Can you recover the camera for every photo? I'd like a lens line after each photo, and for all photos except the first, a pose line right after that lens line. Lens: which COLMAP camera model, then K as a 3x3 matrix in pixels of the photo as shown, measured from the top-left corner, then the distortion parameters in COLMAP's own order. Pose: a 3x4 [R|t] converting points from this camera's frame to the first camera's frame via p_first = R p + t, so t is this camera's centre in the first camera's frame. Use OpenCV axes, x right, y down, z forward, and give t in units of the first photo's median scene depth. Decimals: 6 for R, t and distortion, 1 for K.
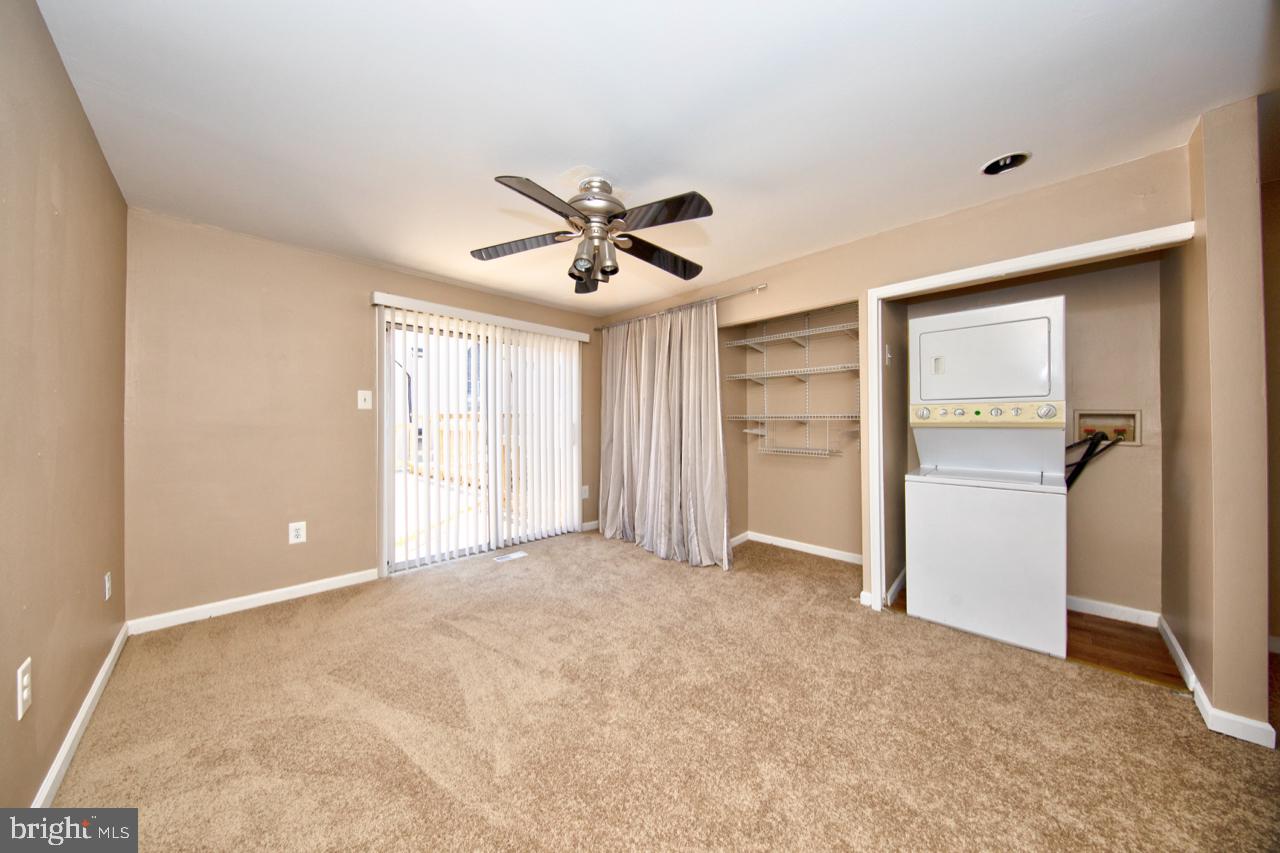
lens RADIAL K [[411.4, 0, 636.0], [0, 411.4, 422.2], [0, 0, 1]] dist [0.011280, -0.004497]
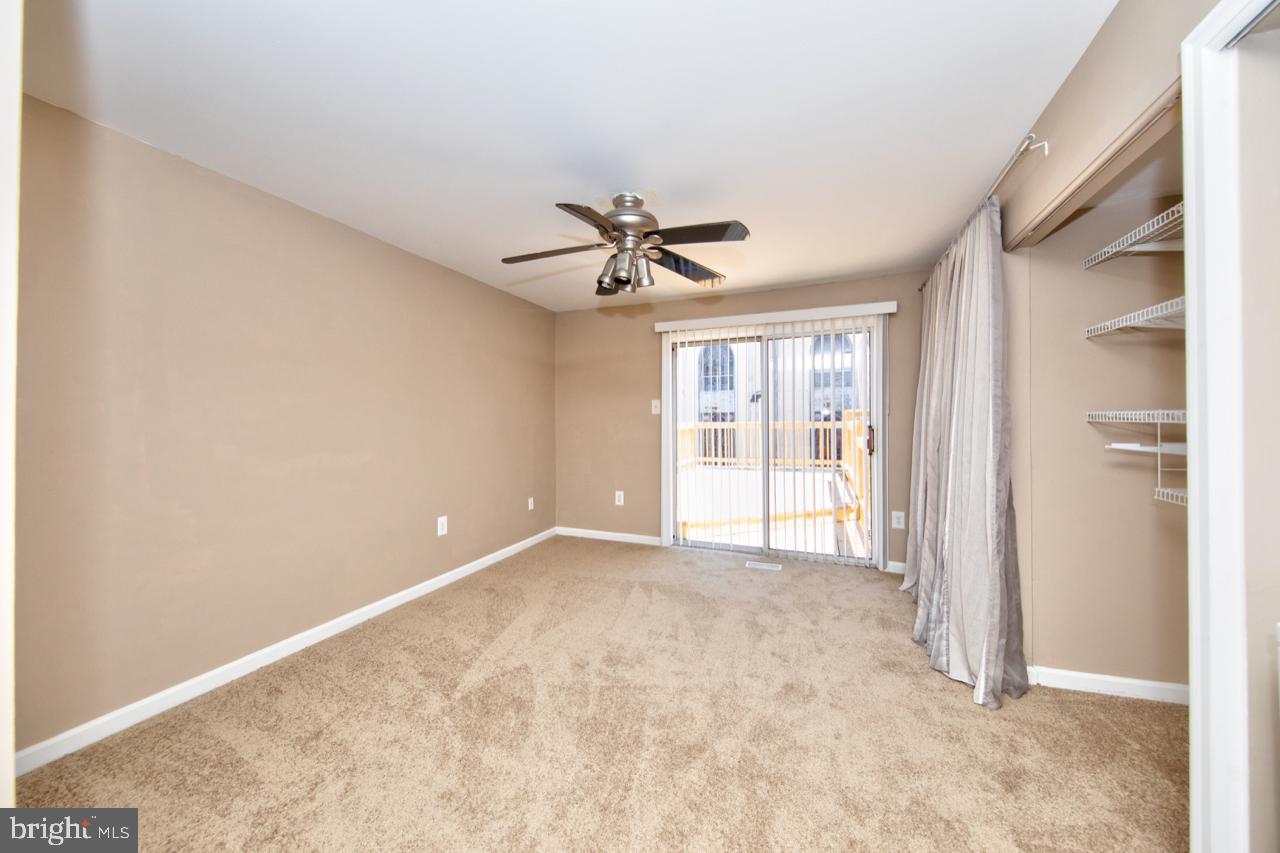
lens RADIAL K [[442.9, 0, 614.7], [0, 442.9, 420.2], [0, 0, 1]] dist [0.000278, -0.000003]
pose [[0.369401, -0.002937, -0.929265, 0.597674], [0.007402, 0.999973, -0.000218, -0.012683], [0.929241, -0.006798, 0.369413, 0.358492]]
